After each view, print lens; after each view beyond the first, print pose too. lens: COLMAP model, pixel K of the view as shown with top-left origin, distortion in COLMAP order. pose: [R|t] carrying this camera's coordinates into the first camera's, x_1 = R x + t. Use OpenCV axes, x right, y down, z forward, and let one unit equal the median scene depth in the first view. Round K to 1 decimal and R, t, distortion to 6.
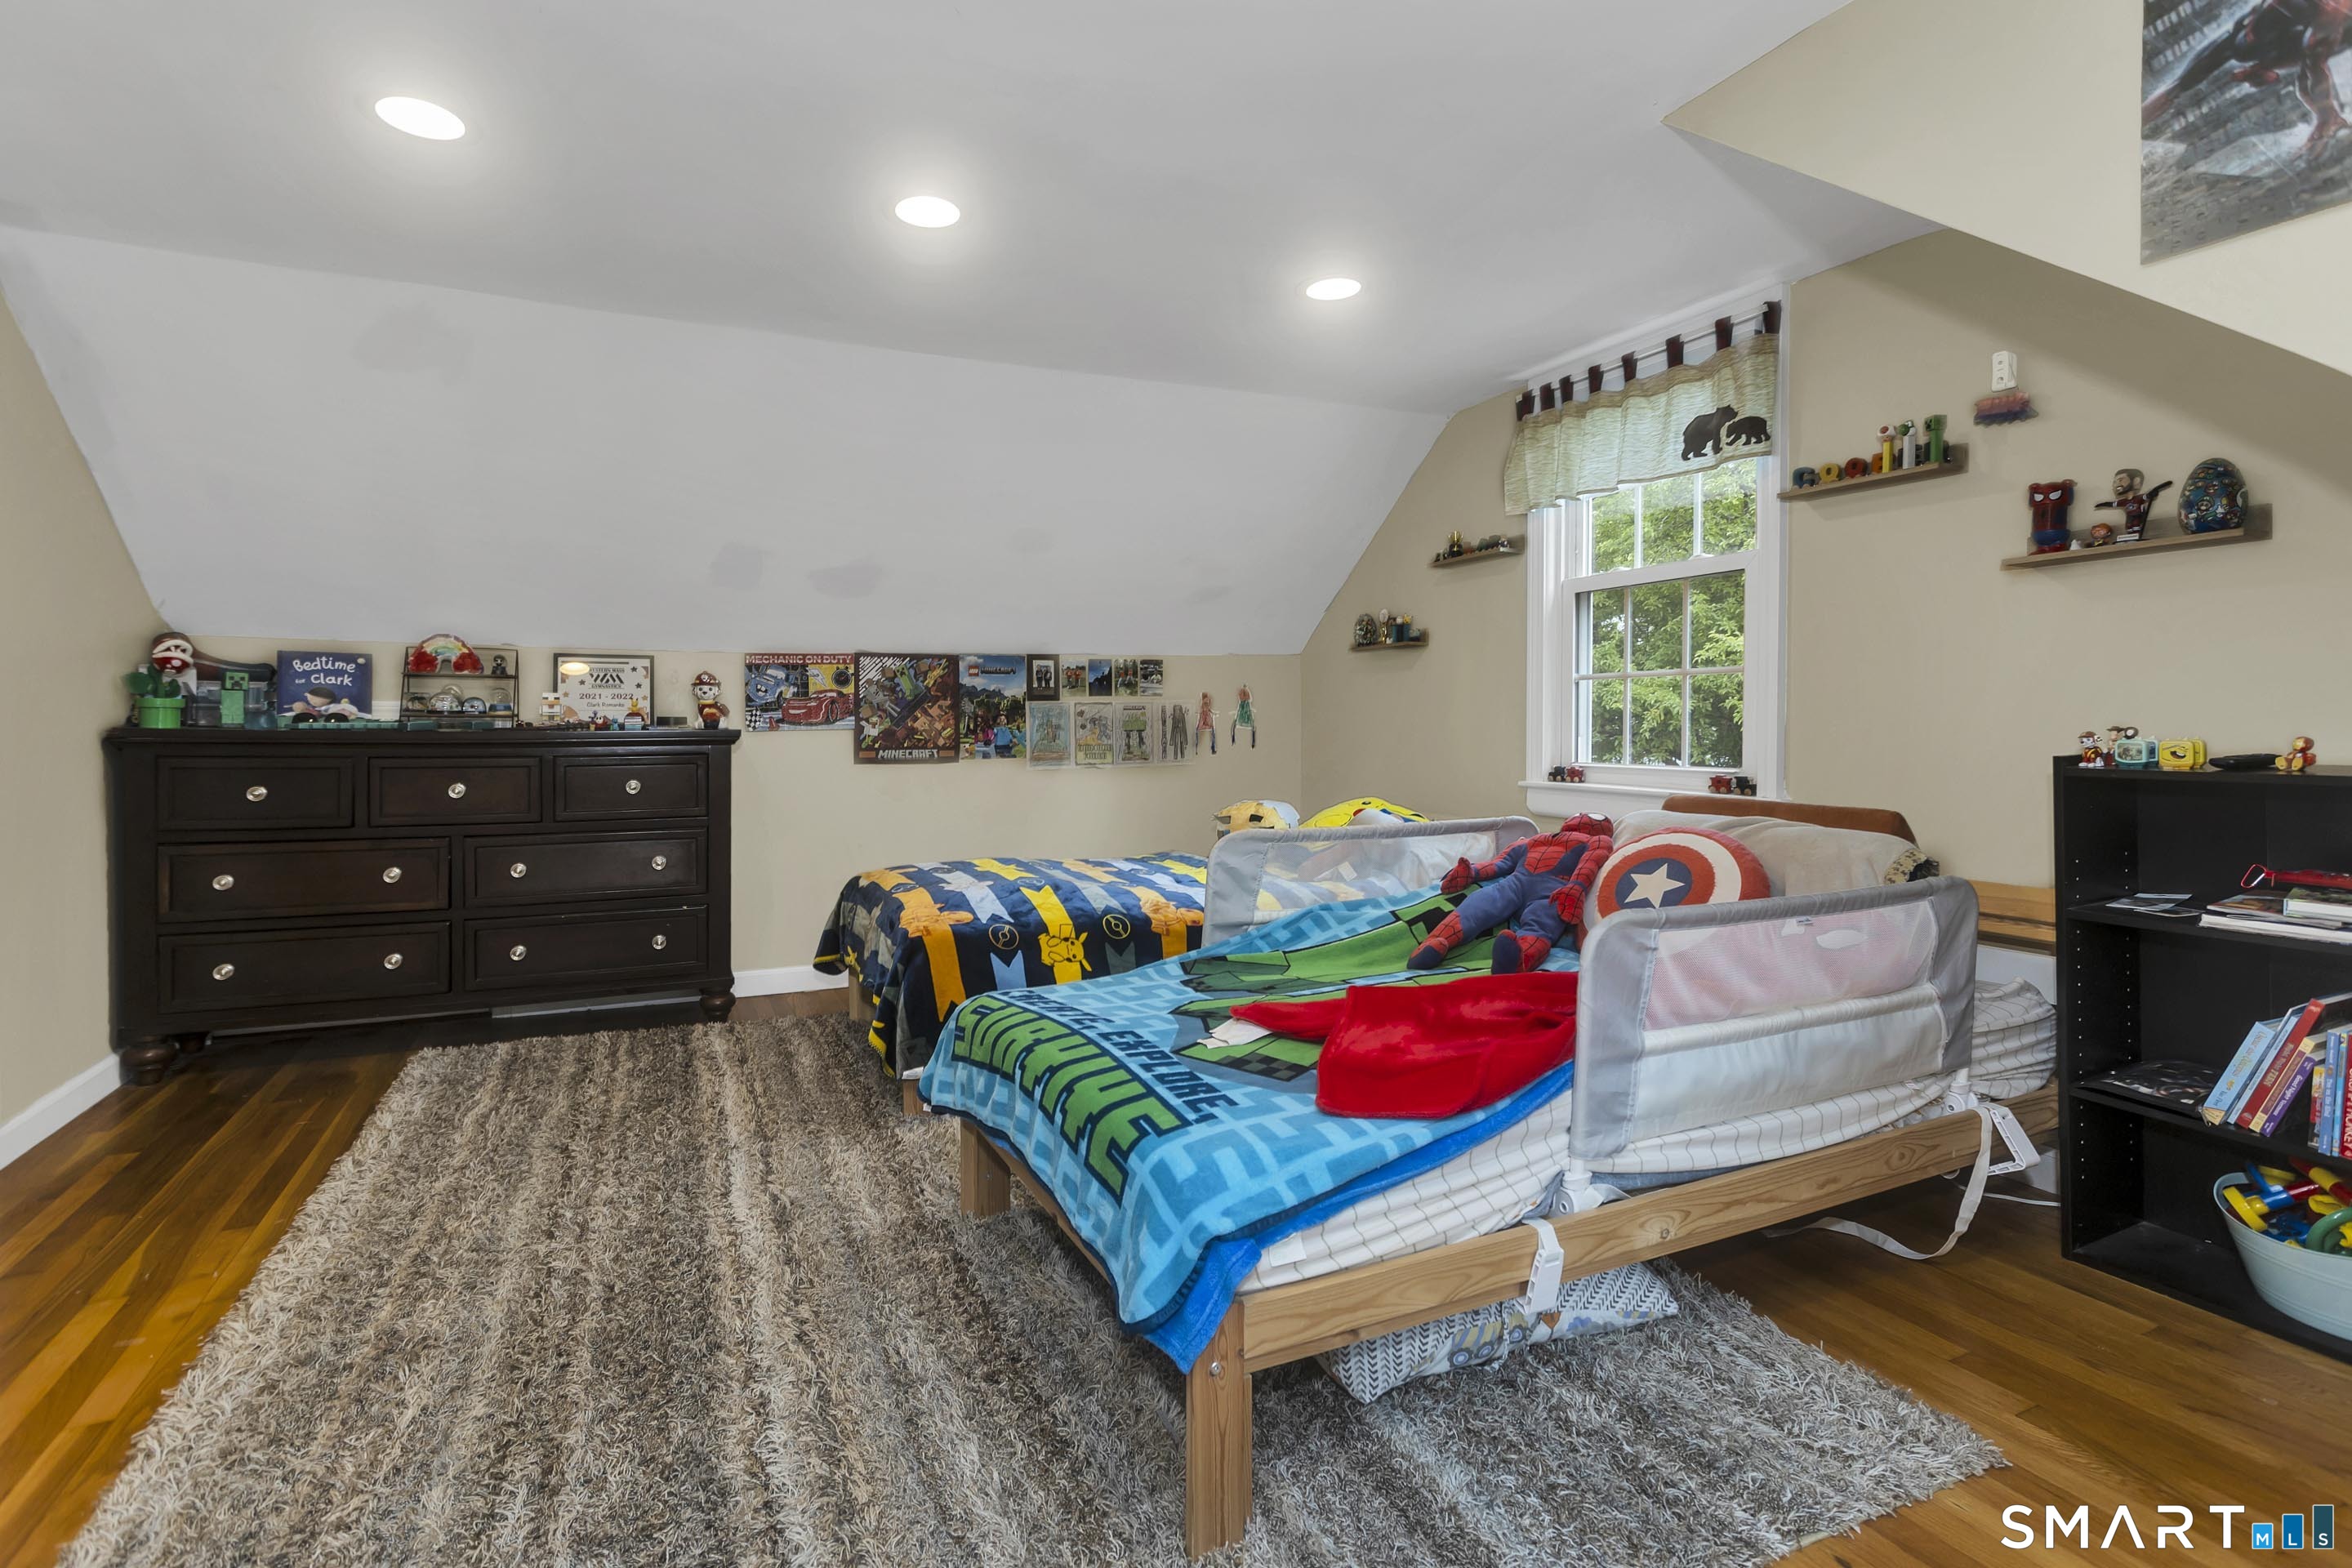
lens RADIAL K [[1113.0, 0, 1177.7], [0, 1113.0, 742.5], [0, 0, 1]] dist [0.002583, 0.001659]
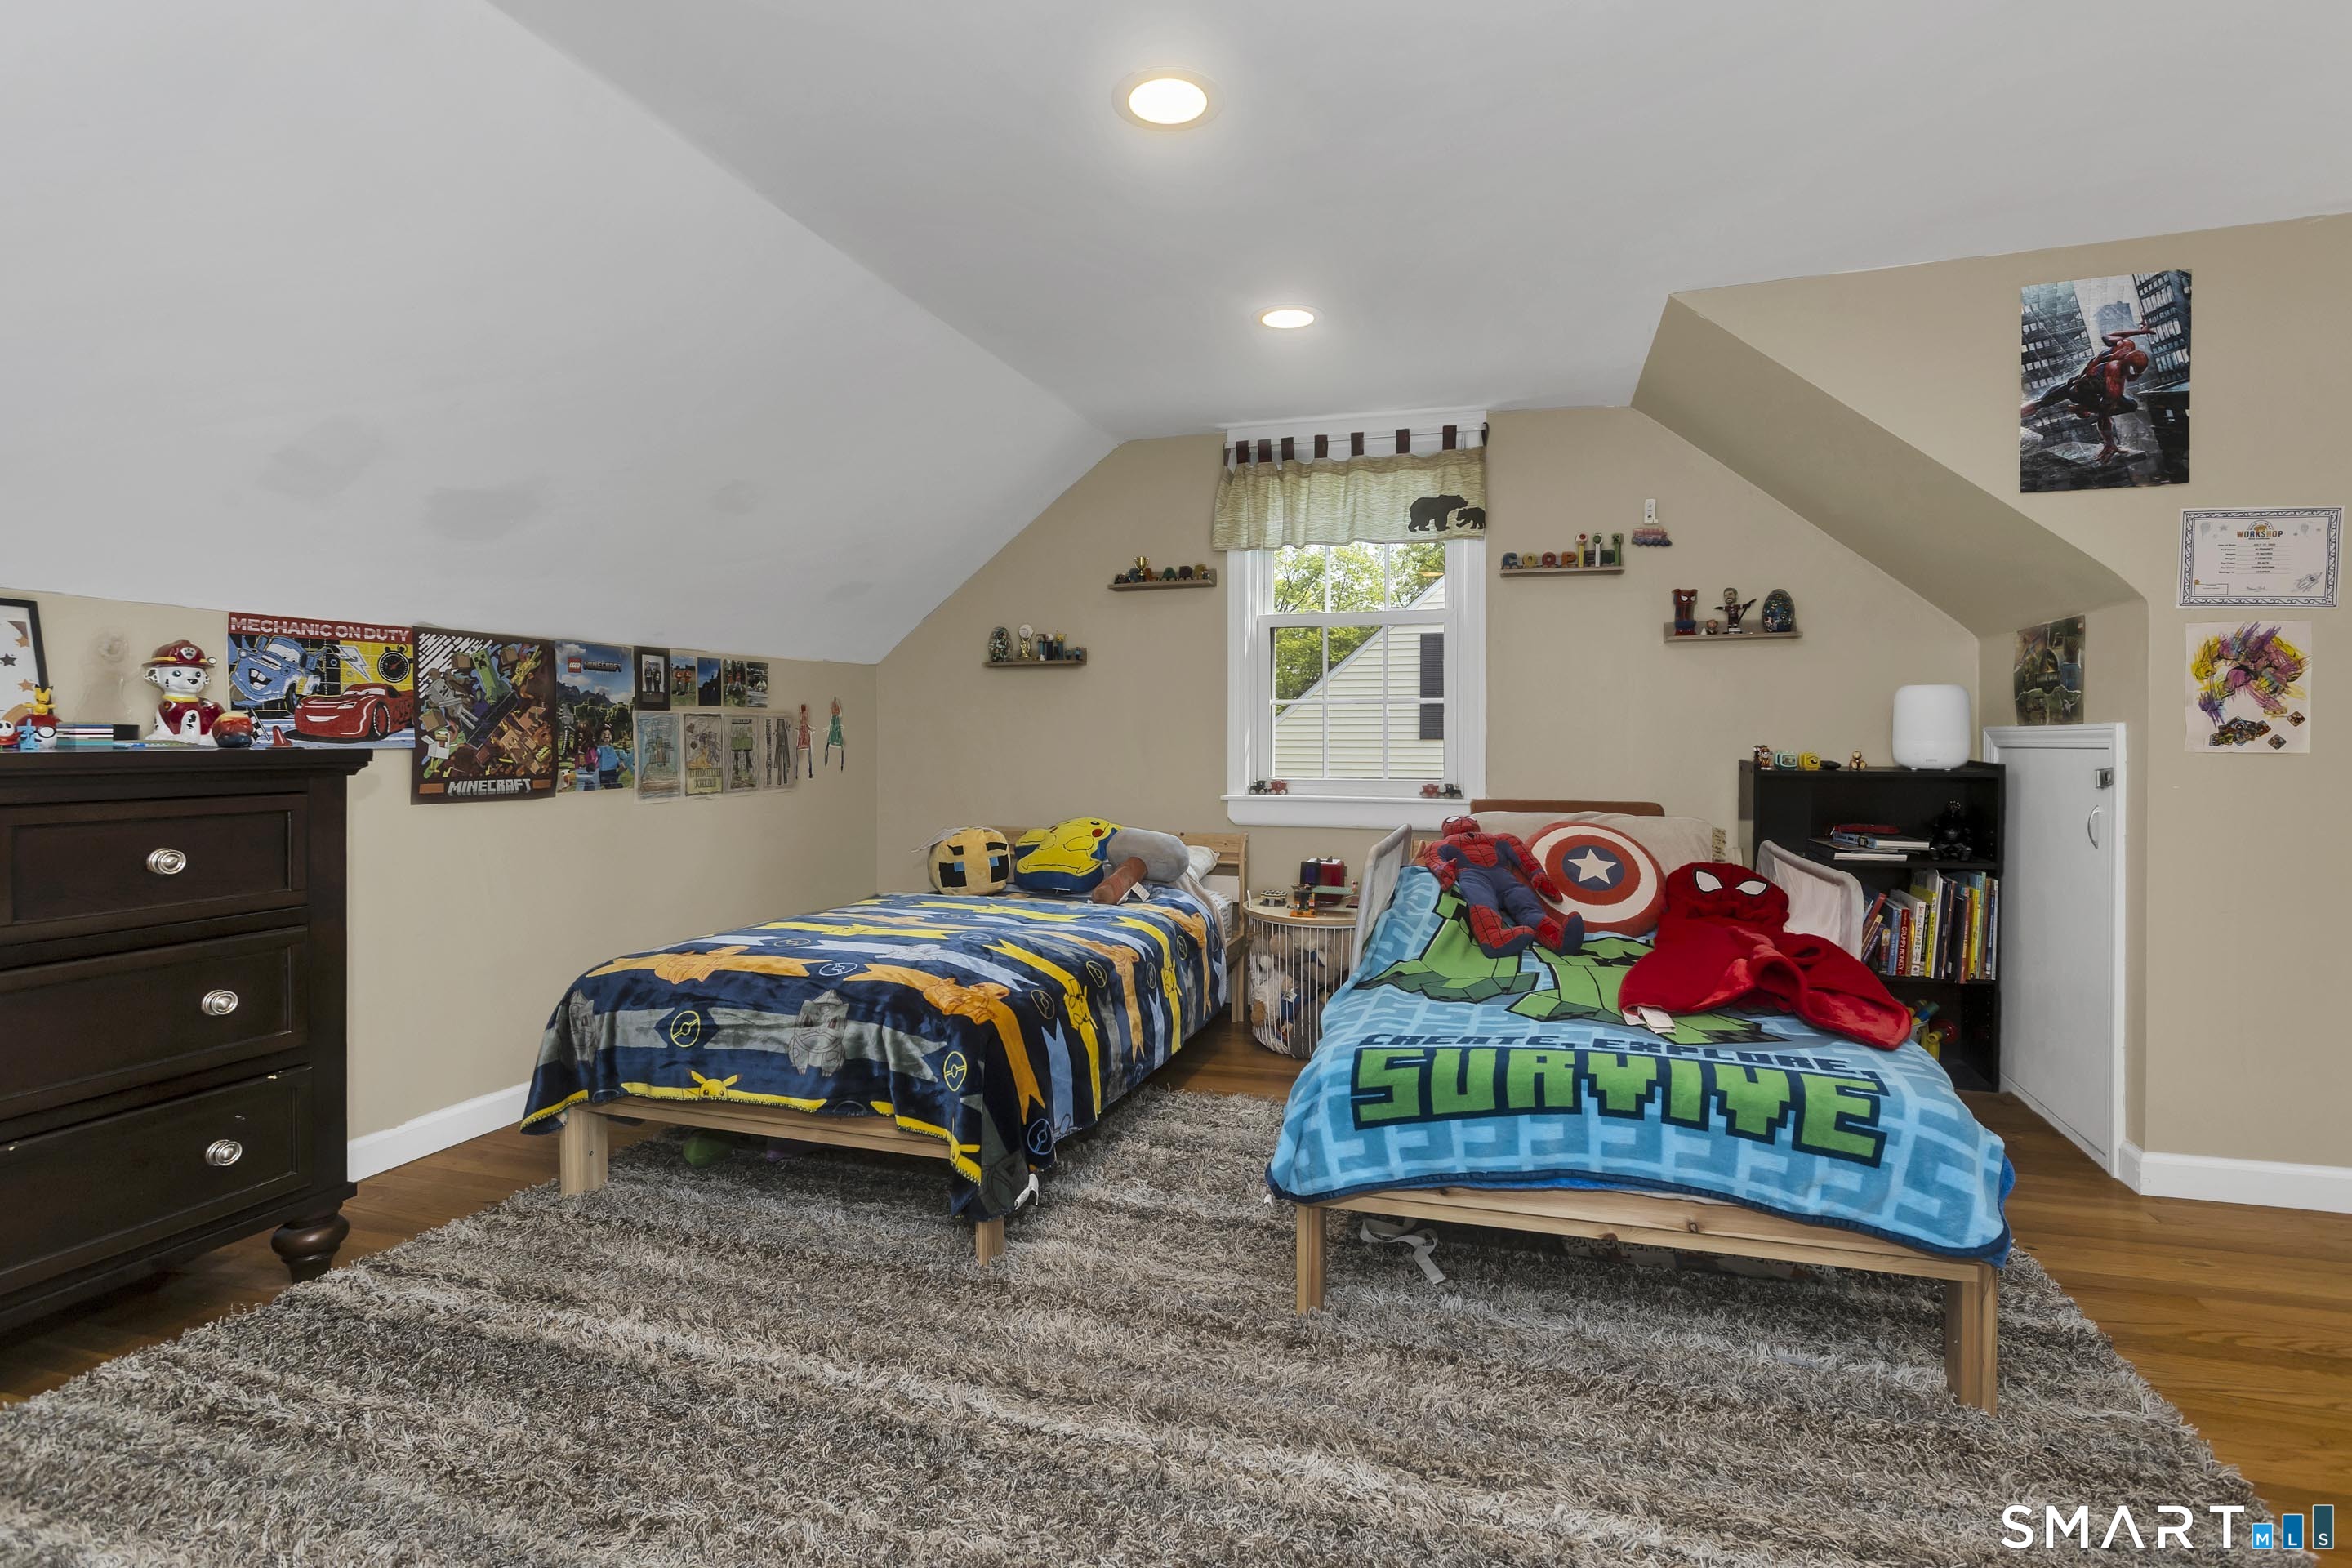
lens RADIAL K [[1113.0, 0, 1185.2], [0, 1113.0, 767.4], [0, 0, 1]] dist [0.002583, 0.001659]
pose [[0.667926, -0.013308, 0.744108, -0.463516], [0.010252, 0.999910, 0.008681, -0.002560], [-0.744157, 0.001830, 0.668003, 0.260319]]
